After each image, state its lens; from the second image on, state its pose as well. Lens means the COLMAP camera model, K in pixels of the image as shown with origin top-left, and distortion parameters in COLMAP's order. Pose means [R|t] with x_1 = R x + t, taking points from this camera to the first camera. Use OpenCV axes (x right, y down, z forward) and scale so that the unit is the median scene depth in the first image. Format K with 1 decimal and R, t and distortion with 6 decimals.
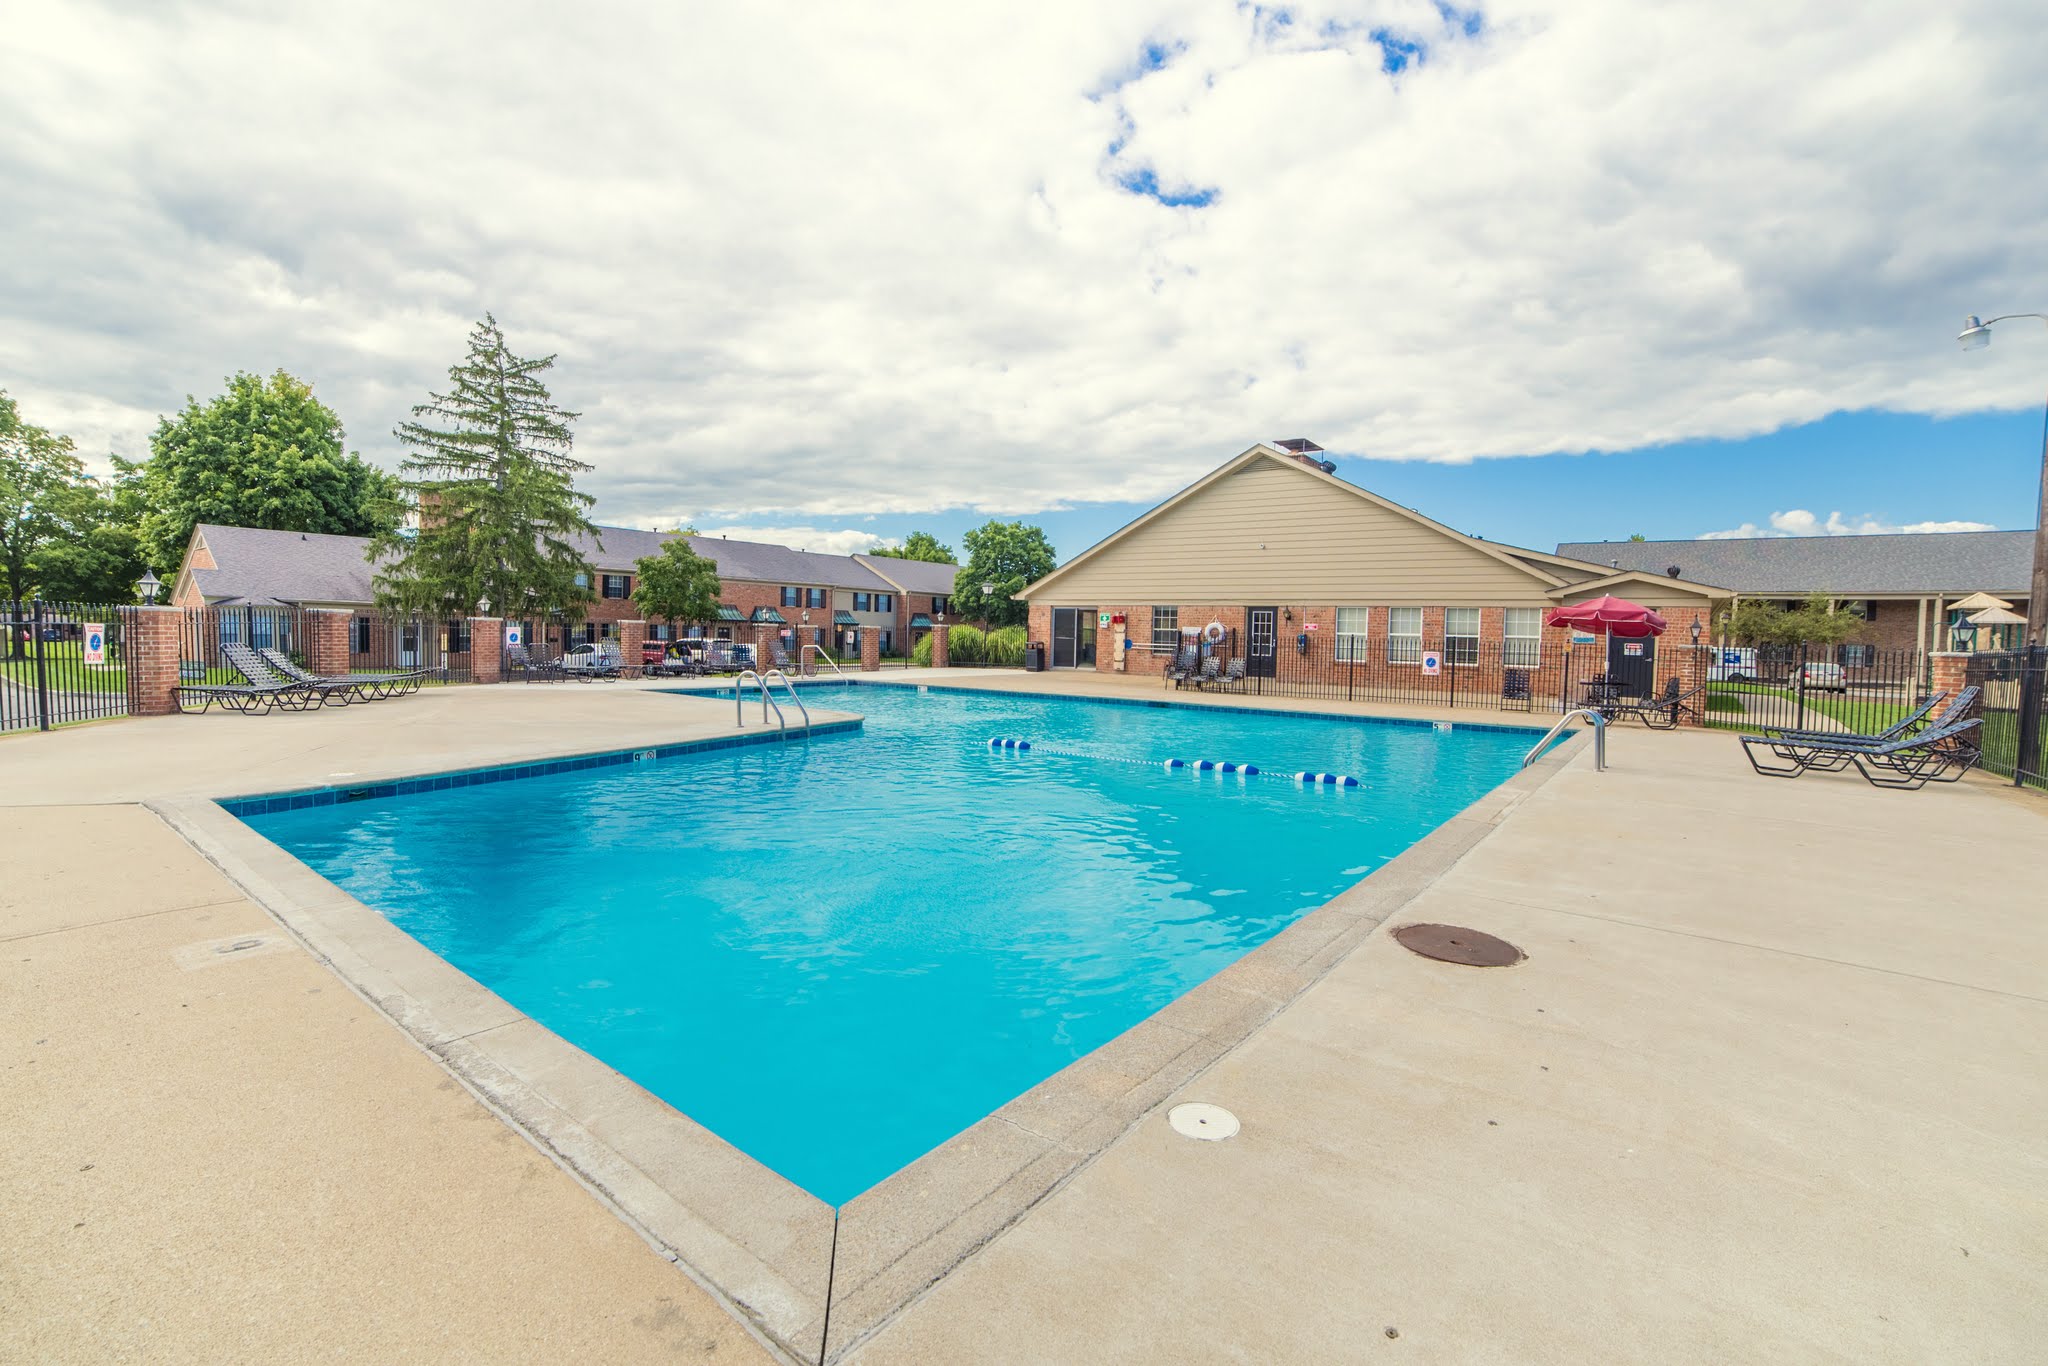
lens RADIAL K [[913.6, 0, 1024.0], [0, 913.6, 683.0], [0, 0, 1]] dist [-0.097215, 0.000135]
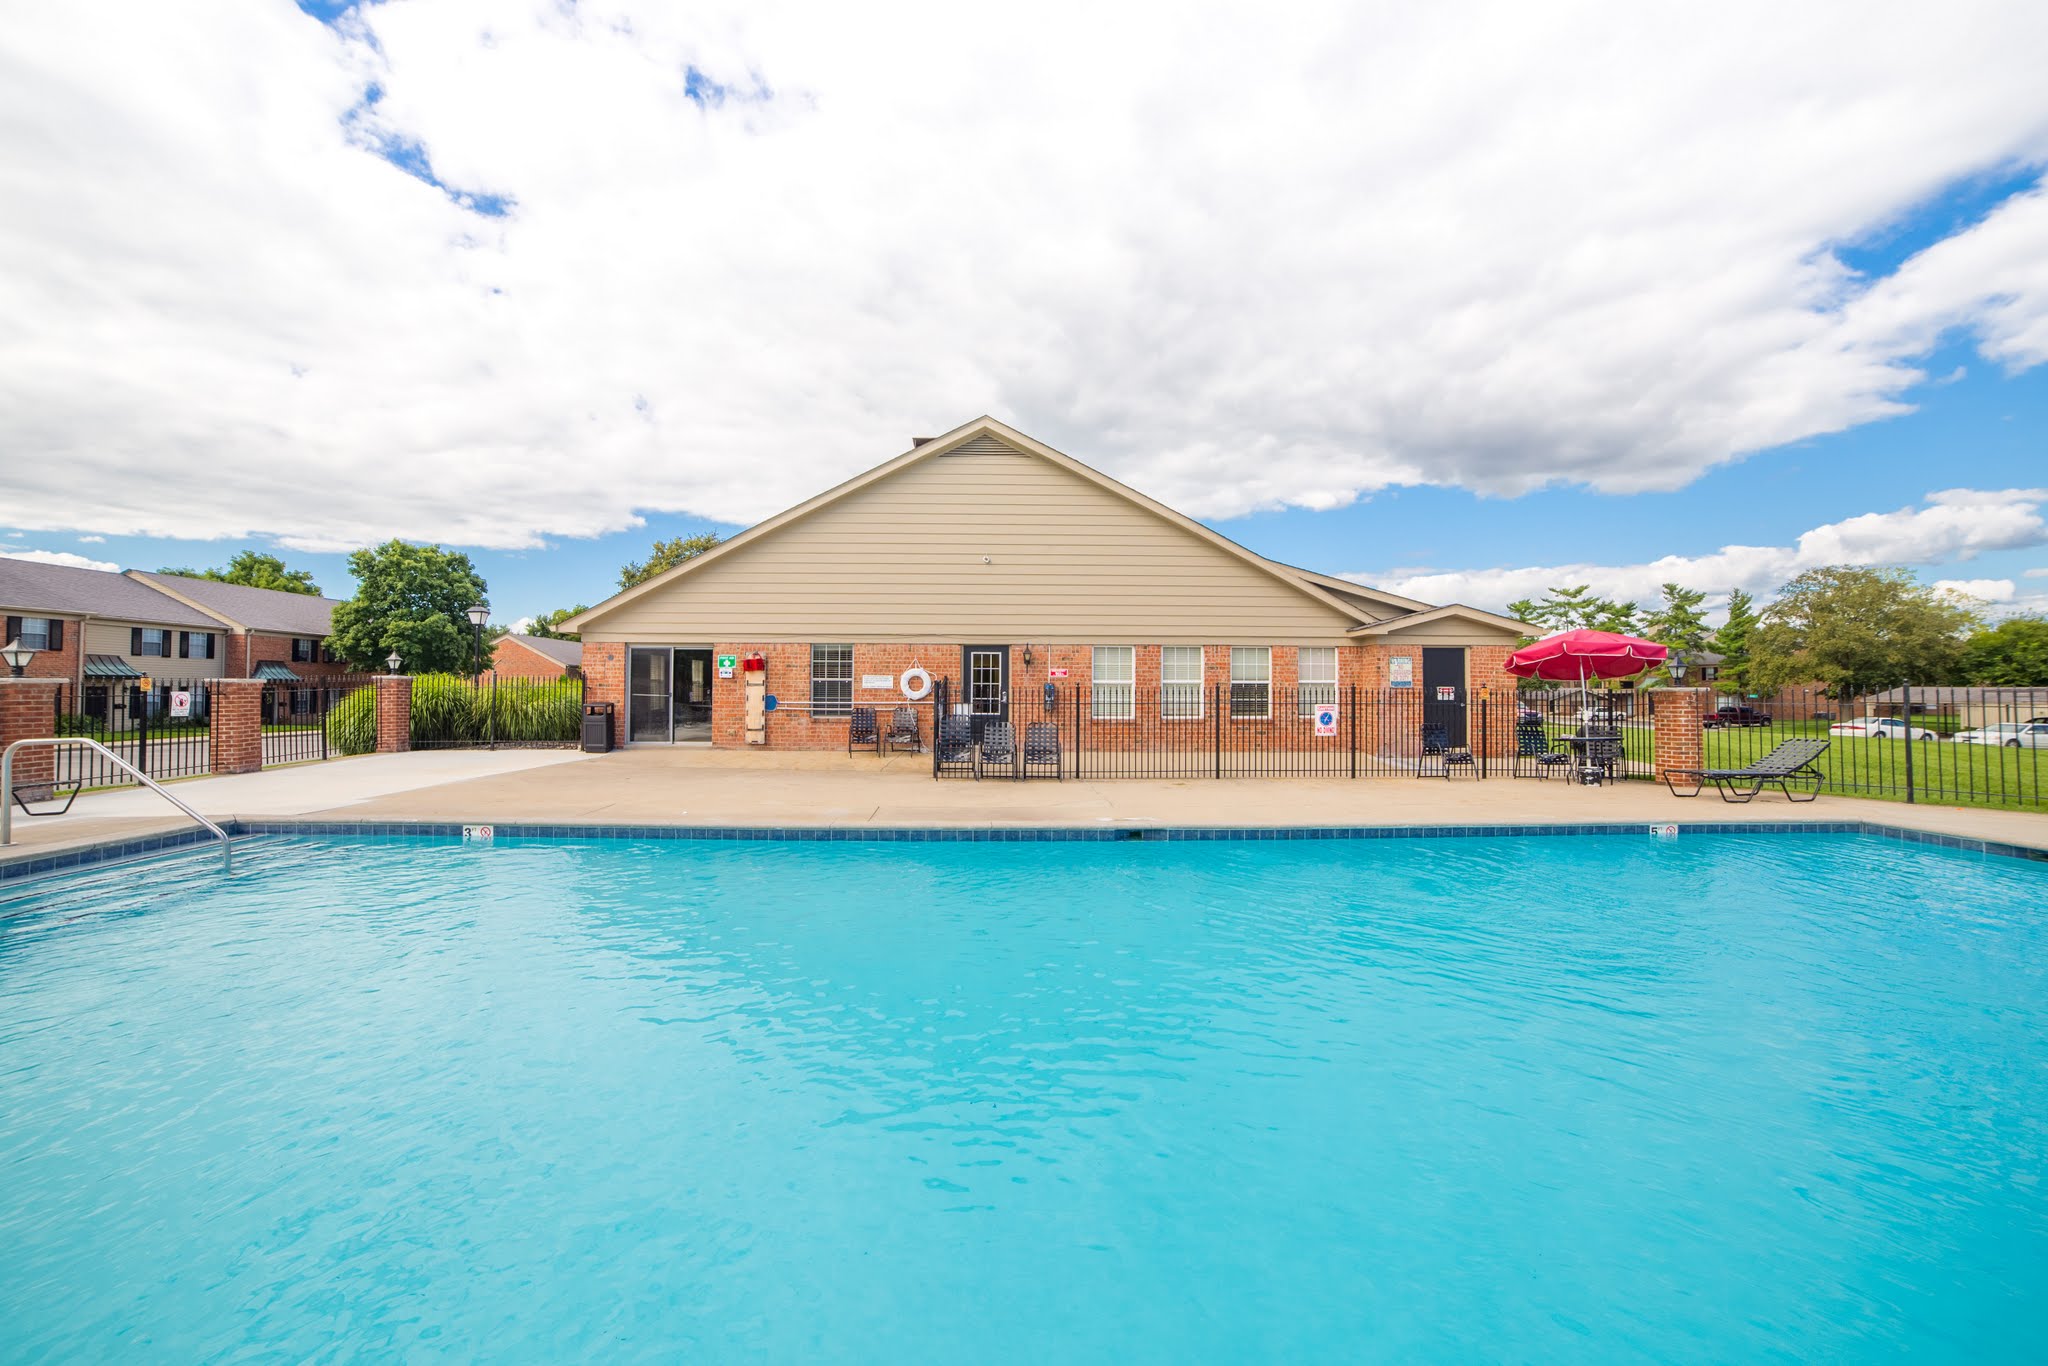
lens RADIAL K [[824.1, 0, 1024.0], [0, 824.1, 683.0], [0, 0, 1]] dist [-0.072589, 0.032812]
pose [[0.782835, -0.012972, 0.622094, -0.105615], [0.045942, 0.998259, -0.036998, -0.026695], [-0.620530, 0.057544, 0.782068, 0.430883]]
